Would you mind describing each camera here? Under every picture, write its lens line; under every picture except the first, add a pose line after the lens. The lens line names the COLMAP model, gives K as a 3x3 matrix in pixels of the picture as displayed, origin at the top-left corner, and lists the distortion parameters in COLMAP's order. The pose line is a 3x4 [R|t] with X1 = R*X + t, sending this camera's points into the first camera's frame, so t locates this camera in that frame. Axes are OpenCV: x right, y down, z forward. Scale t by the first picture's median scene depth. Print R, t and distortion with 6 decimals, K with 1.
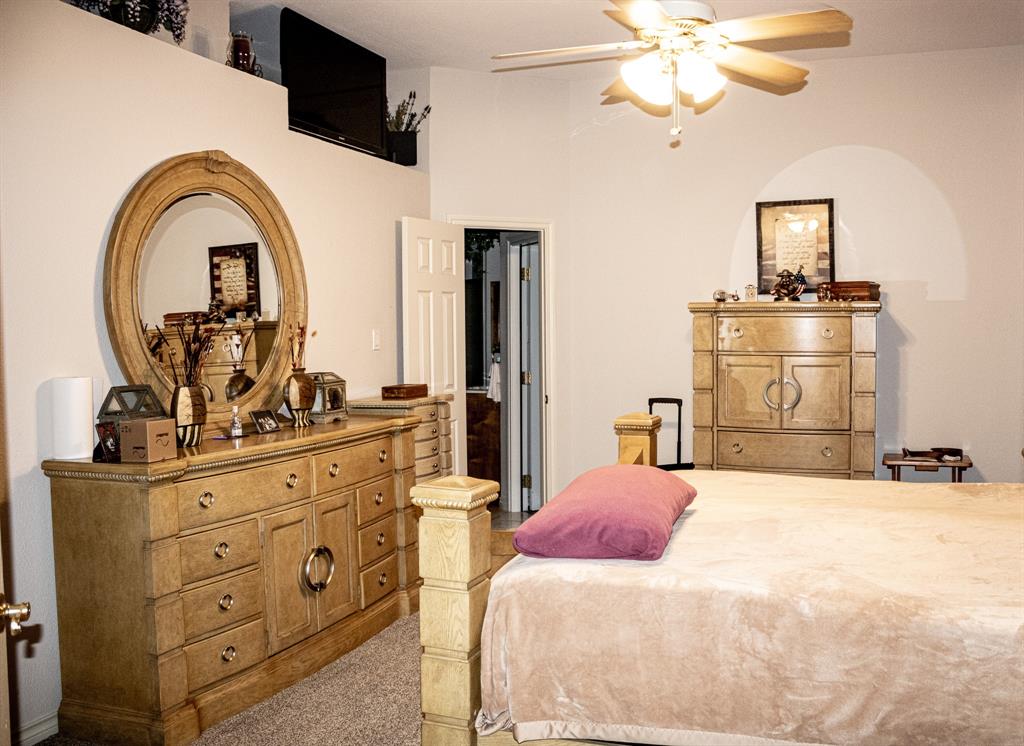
lens RADIAL K [[952.7, 0, 512.0], [0, 952.7, 373.0], [0, 0, 1]] dist [-0.162548, 0.130333]
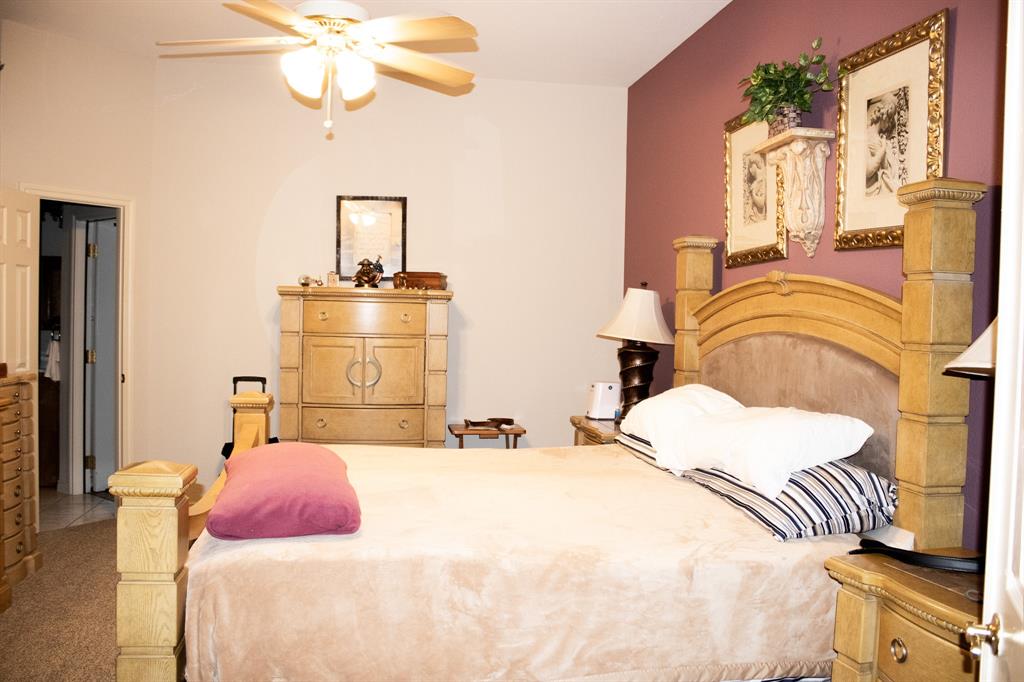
lens RADIAL K [[879.7, 0, 529.5], [0, 879.7, 341.6], [0, 0, 1]] dist [-0.158071, 0.136162]
pose [[0.859965, 0.011184, 0.510231, -0.177688], [-0.004953, 0.999896, -0.013569, -0.001549], [-0.510329, 0.009142, 0.859931, 0.073964]]
